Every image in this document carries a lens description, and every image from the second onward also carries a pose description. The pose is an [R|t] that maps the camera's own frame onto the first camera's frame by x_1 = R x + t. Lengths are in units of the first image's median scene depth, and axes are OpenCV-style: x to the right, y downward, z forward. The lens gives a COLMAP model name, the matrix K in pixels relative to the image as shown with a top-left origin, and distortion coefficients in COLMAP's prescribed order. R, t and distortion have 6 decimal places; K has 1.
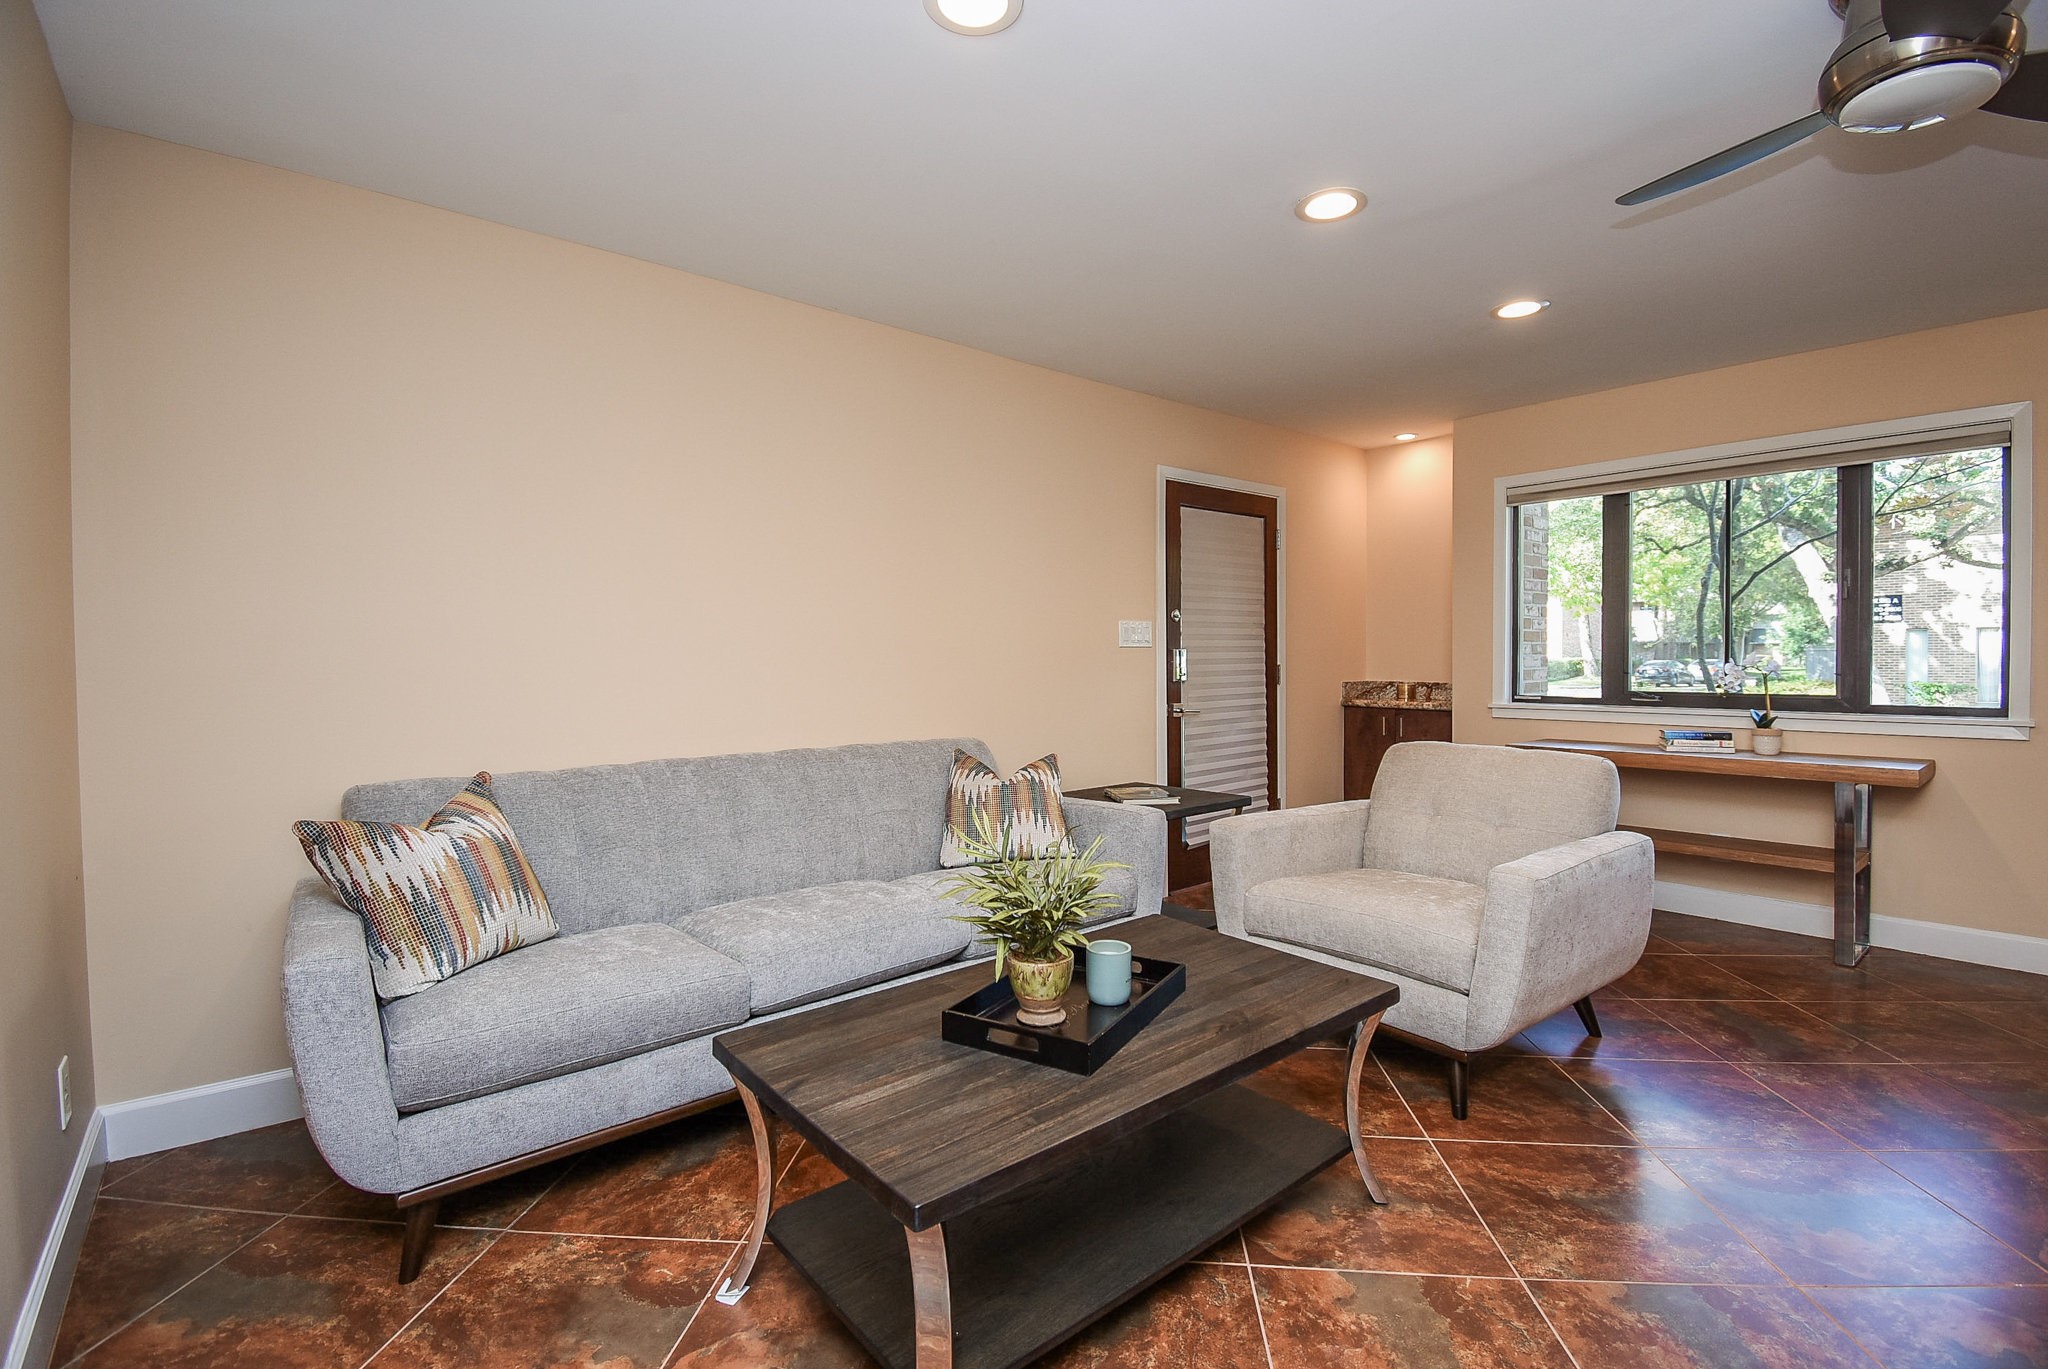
lens RADIAL K [[915.9, 0, 1021.1], [0, 915.9, 680.2], [0, 0, 1]] dist [-0.009684, -0.004117]
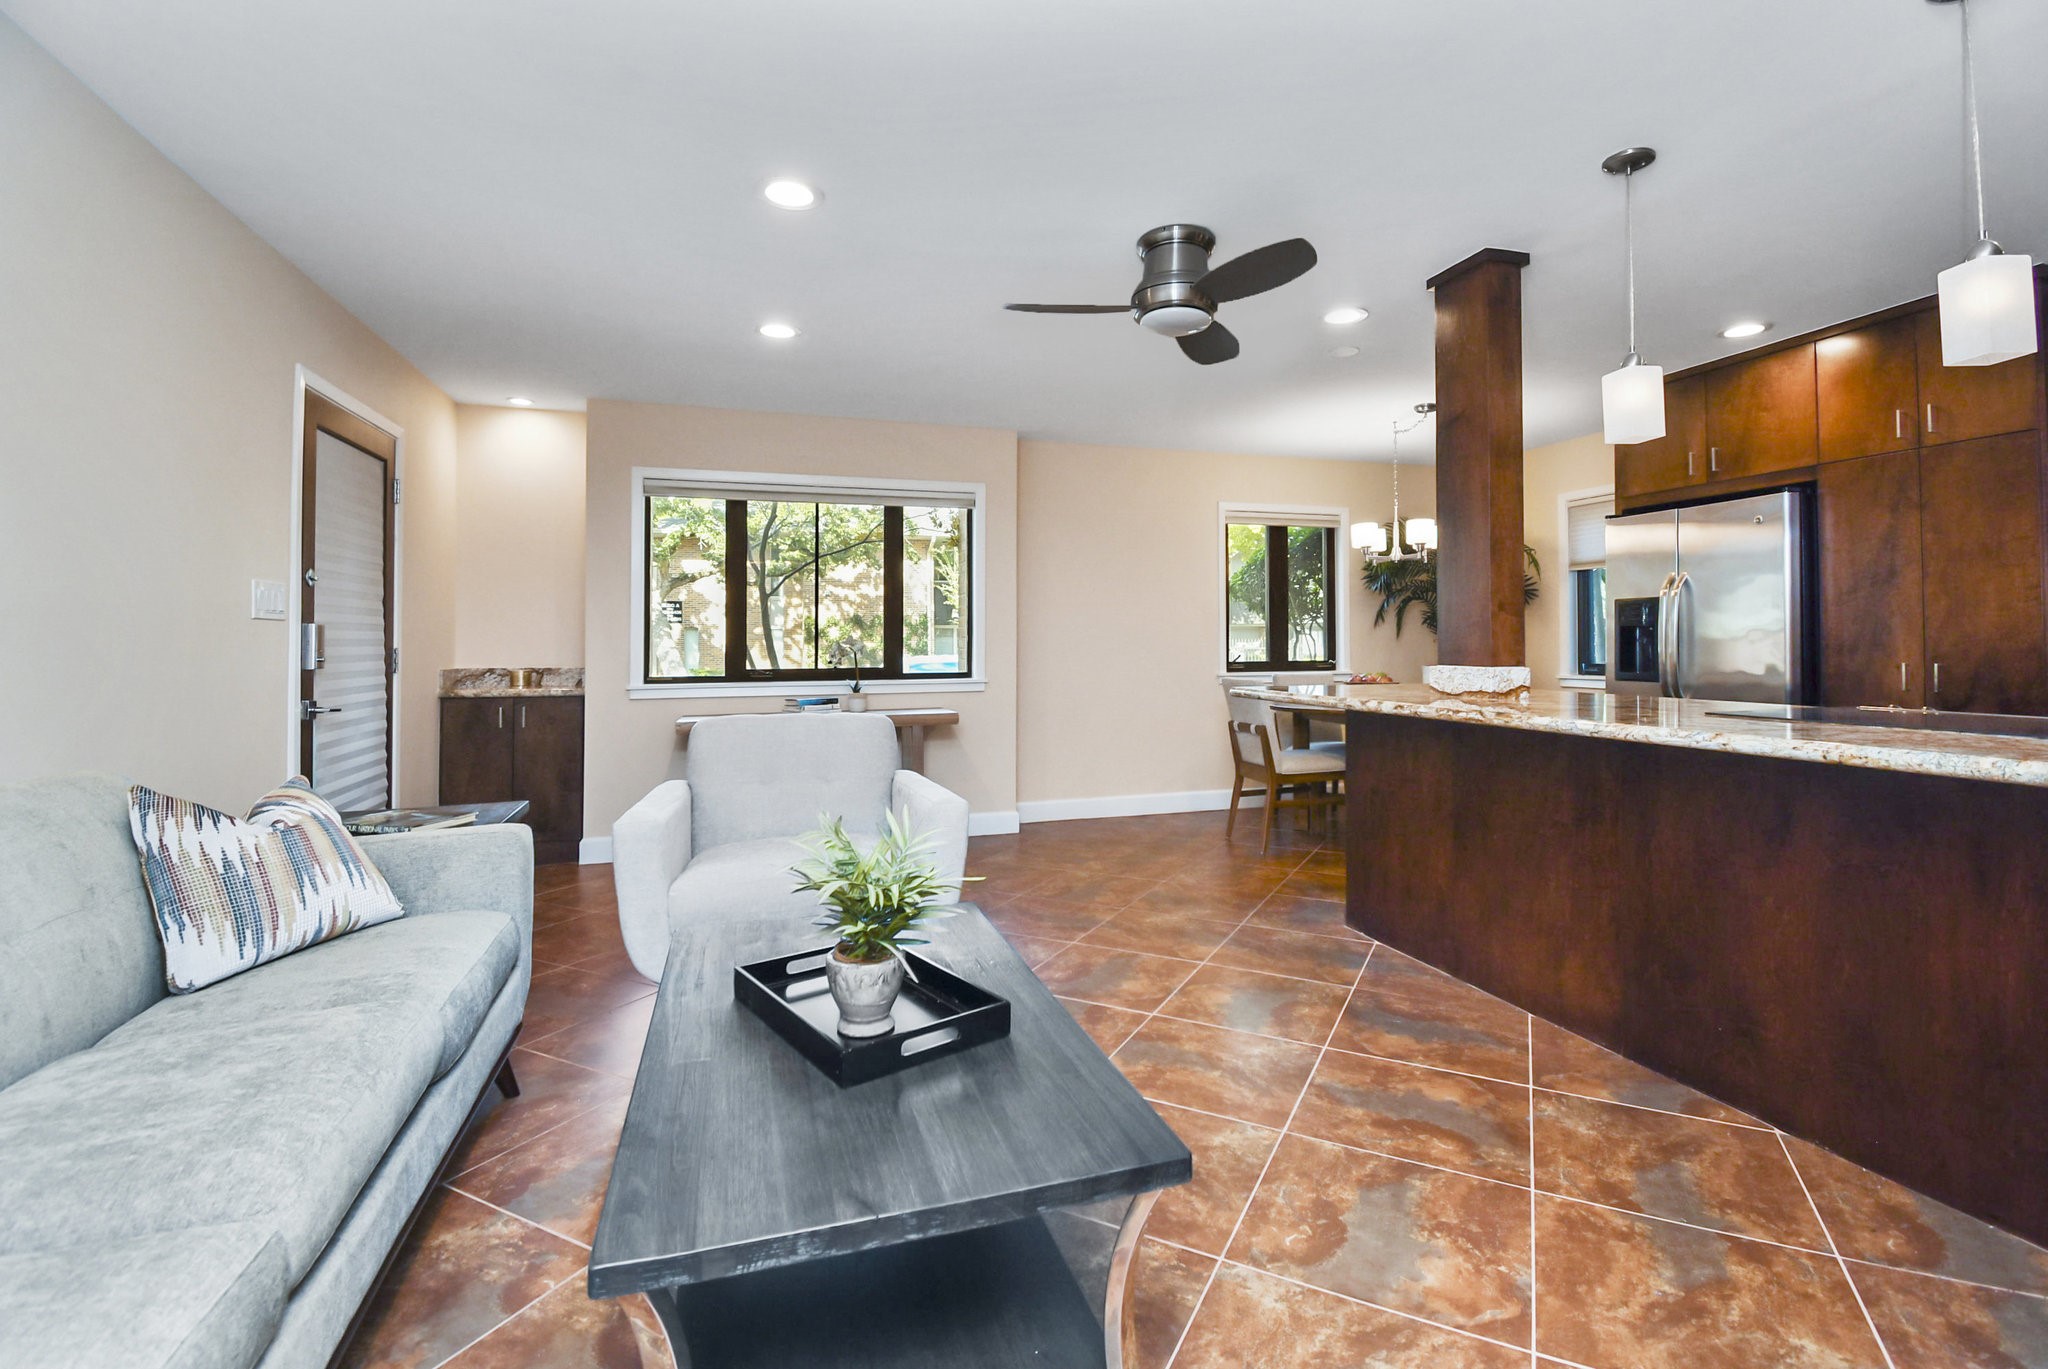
lens RADIAL K [[915.9, 0, 1065.6], [0, 915.9, 636.9], [0, 0, 1]] dist [-0.009684, -0.004117]
pose [[0.378800, 0.010335, 0.925421, -0.254562], [0.028198, 0.999345, -0.022703, 0.008141], [-0.925049, 0.034695, 0.378260, 0.172695]]
